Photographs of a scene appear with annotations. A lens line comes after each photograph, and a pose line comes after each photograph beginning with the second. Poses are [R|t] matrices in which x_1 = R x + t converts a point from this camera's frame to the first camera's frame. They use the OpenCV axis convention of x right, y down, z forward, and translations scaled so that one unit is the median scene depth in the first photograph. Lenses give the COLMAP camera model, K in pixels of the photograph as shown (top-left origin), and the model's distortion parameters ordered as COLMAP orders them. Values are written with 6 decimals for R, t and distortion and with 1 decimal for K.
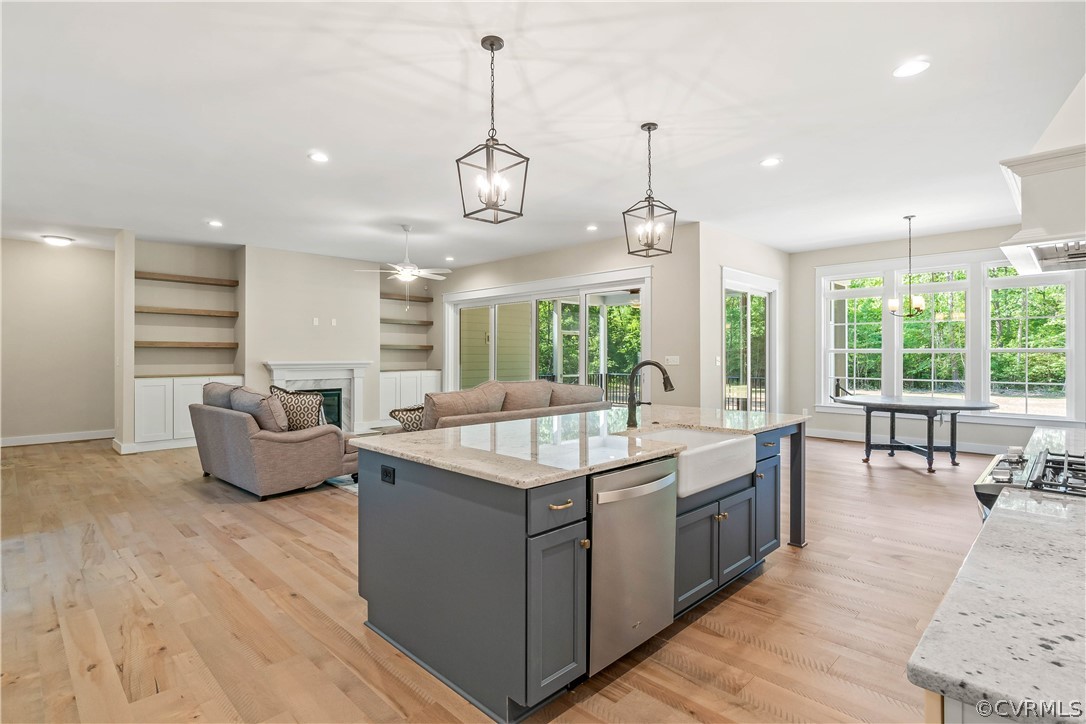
lens RADIAL K [[540.5, 0, 542.5], [0, 540.5, 357.1], [0, 0, 1]] dist [-0.002122, -0.000035]
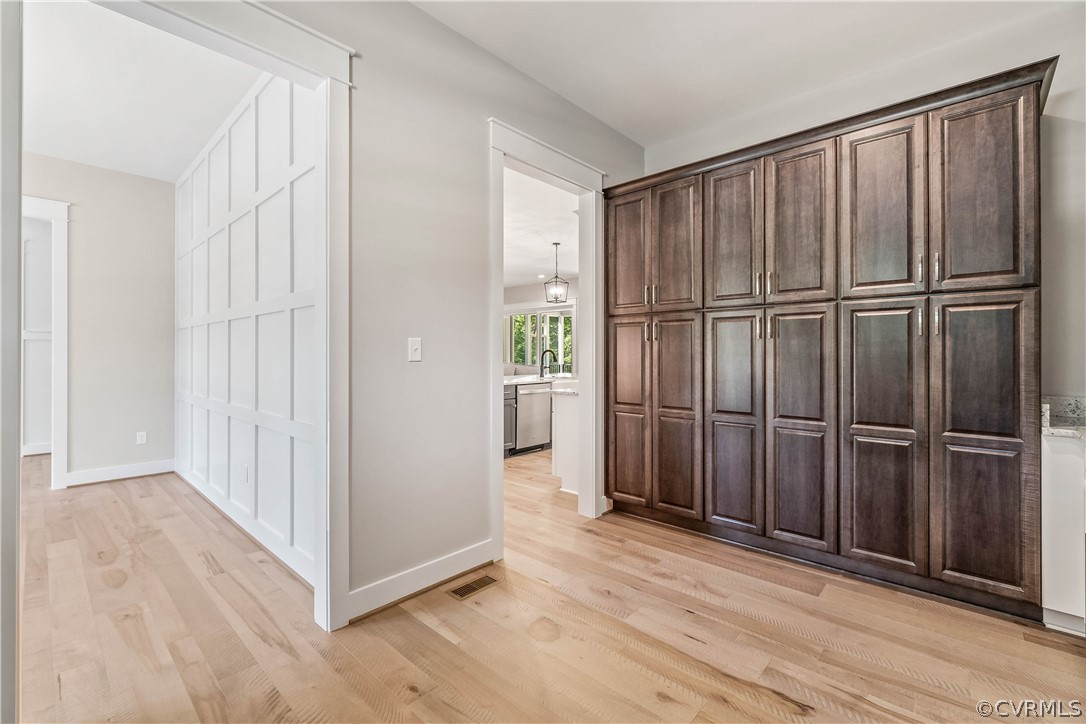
lens RADIAL K [[466.1, 0, 540.8], [0, 466.1, 355.5], [0, 0, 1]] dist [0.001417, 0.000107]
pose [[0.999392, -0.000024, 0.034857, 0.037352], [-0.000107, 0.999993, 0.003763, 0.009882], [-0.034857, -0.003764, 0.999385, -0.481240]]
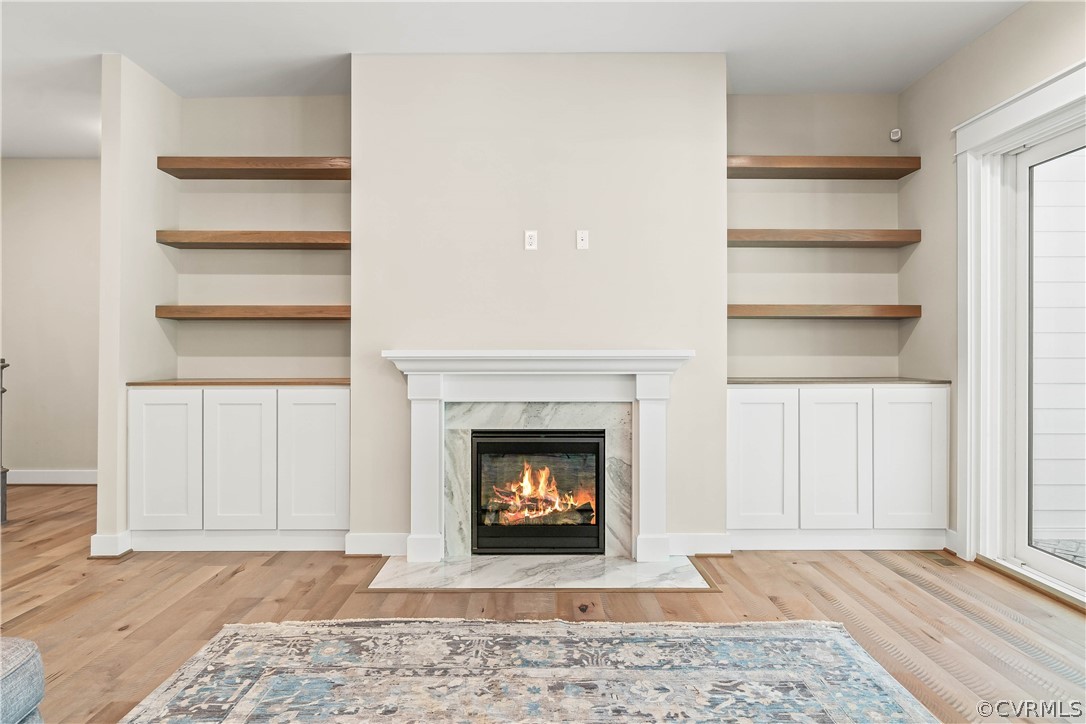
lens RADIAL K [[593.9, 0, 541.0], [0, 593.9, 352.5], [0, 0, 1]] dist [0.000853, -0.000062]
pose [[0.704947, -0.002193, -0.709256, -0.131719], [-0.001111, 0.999991, -0.004197, 0.010008], [0.709259, 0.003746, 0.704938, 0.703818]]
